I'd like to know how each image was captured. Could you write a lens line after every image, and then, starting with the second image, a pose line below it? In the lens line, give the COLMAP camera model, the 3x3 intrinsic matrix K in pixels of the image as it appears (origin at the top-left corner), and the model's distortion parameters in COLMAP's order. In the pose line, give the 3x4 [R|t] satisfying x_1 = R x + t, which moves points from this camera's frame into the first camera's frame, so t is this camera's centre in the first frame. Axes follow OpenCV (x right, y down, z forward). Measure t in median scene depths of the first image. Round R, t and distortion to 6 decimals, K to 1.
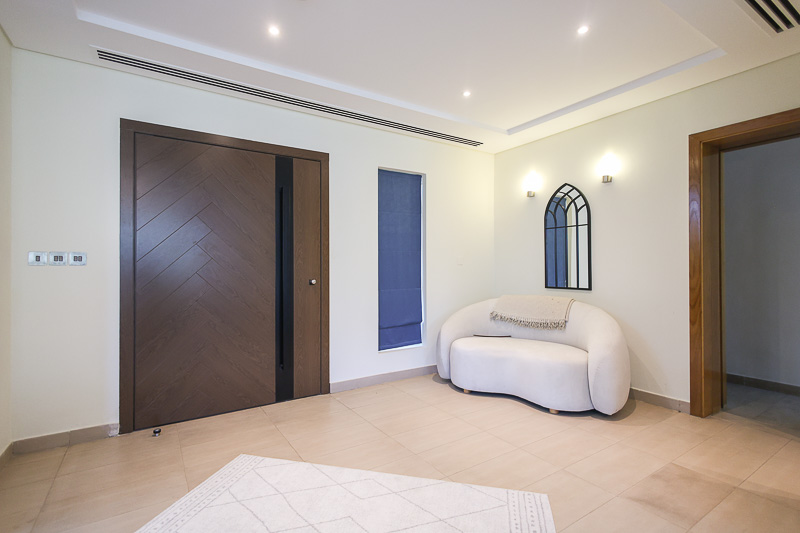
lens RADIAL K [[373.3, 0, 401.4], [0, 373.3, 264.8], [0, 0, 1]] dist [0.008731, -0.000519]
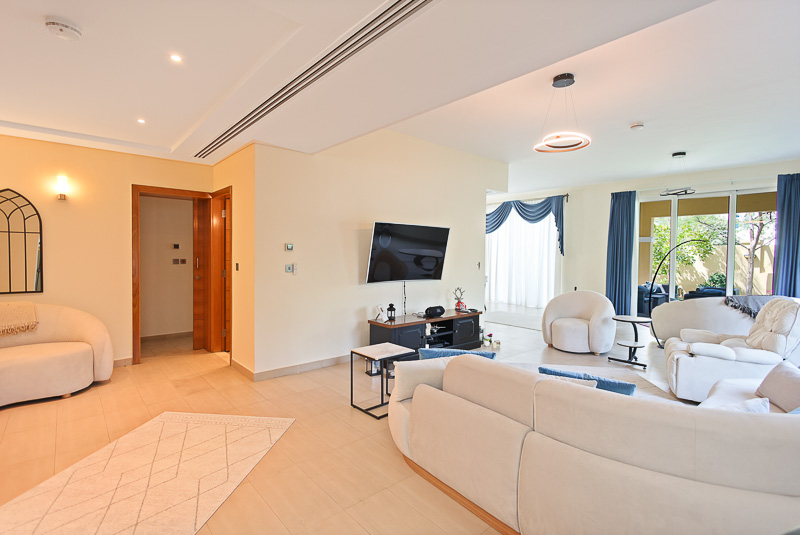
lens RADIAL K [[373.3, 0, 400.6], [0, 373.3, 269.0], [0, 0, 1]] dist [0.008731, -0.000519]
pose [[-0.154093, -0.026058, 0.987713, -1.401589], [-0.013609, 0.999613, 0.024249, -0.079492], [-0.987963, -0.009705, -0.154388, 0.222380]]
